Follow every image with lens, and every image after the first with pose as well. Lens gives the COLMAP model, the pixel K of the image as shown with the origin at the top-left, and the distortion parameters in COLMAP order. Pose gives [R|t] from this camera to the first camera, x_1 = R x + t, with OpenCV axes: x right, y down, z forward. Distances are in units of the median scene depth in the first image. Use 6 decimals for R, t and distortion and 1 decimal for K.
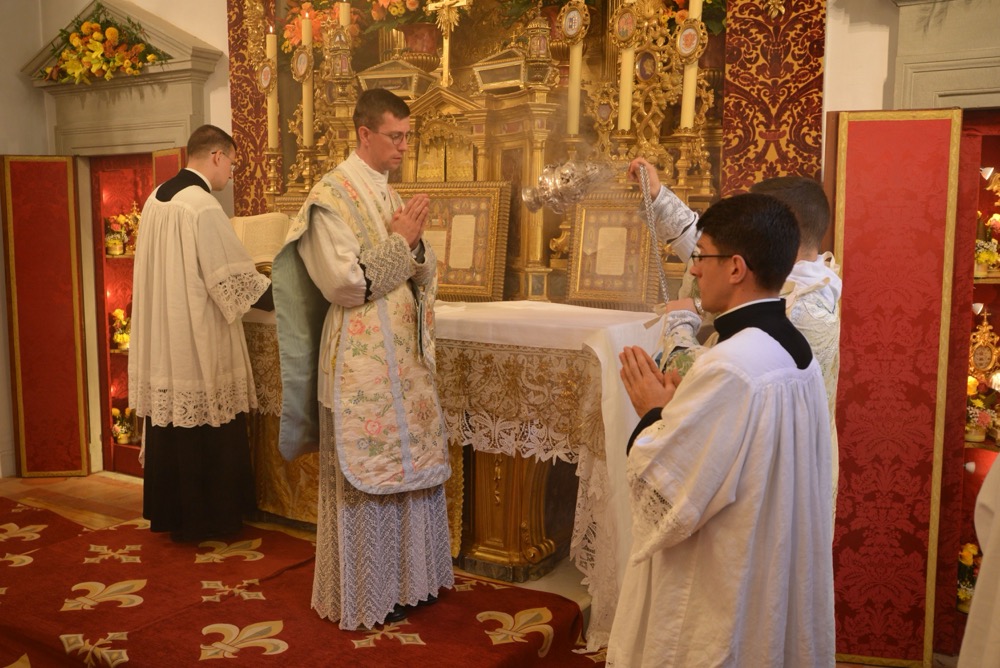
lens RADIAL K [[959.9, 0, 495.4], [0, 959.9, 331.9], [0, 0, 1]] dist [-0.013529, 0.040715]
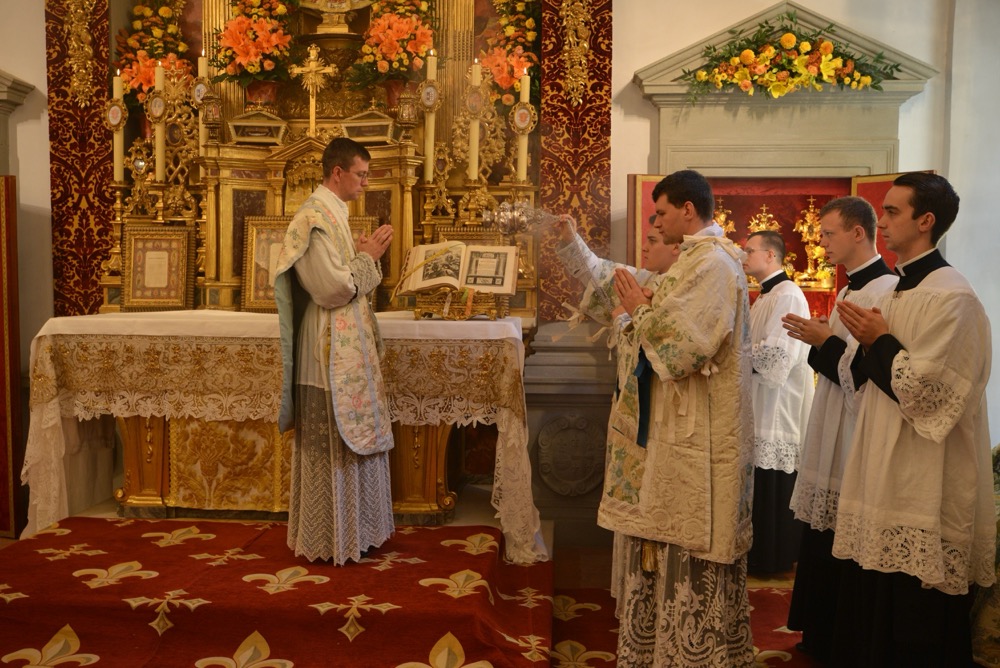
lens RADIAL K [[959.9, 0, 495.4], [0, 959.9, 331.9], [0, 0, 1]] dist [-0.013529, 0.040715]
pose [[0.885351, -0.024097, 0.464298, -0.464635], [0.051433, 0.997603, -0.046298, 0.061726], [-0.462070, 0.064870, 0.884468, -0.169909]]
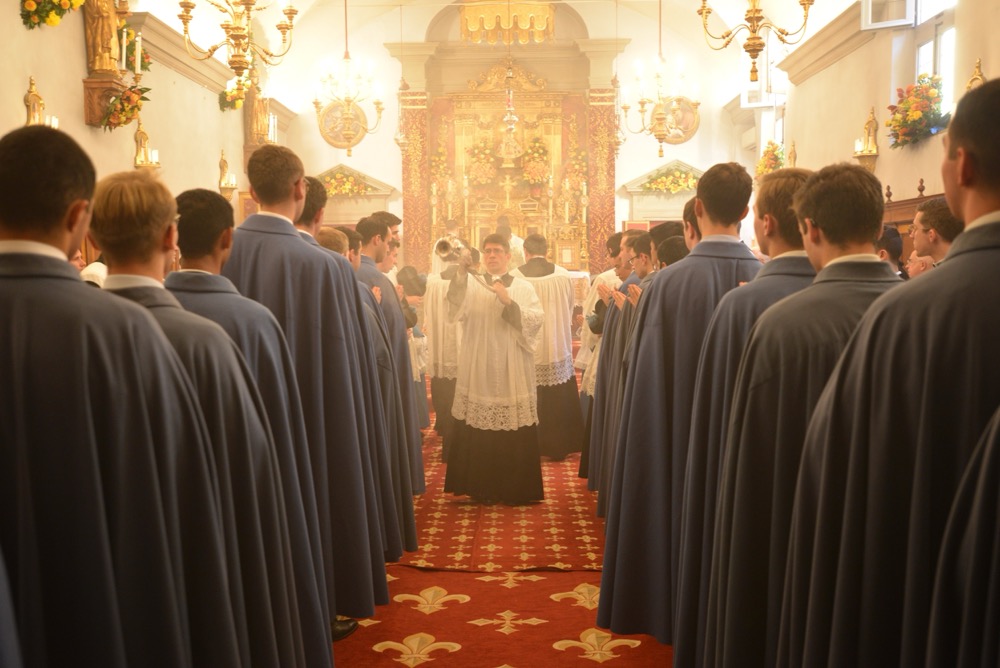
lens RADIAL K [[959.9, 0, 495.4], [0, 959.9, 331.9], [0, 0, 1]] dist [-0.013529, 0.040715]
pose [[0.858150, -0.044437, 0.511472, -2.026439], [0.072330, 0.996775, -0.034755, 0.316284], [-0.508279, 0.066820, 0.858597, -2.013958]]
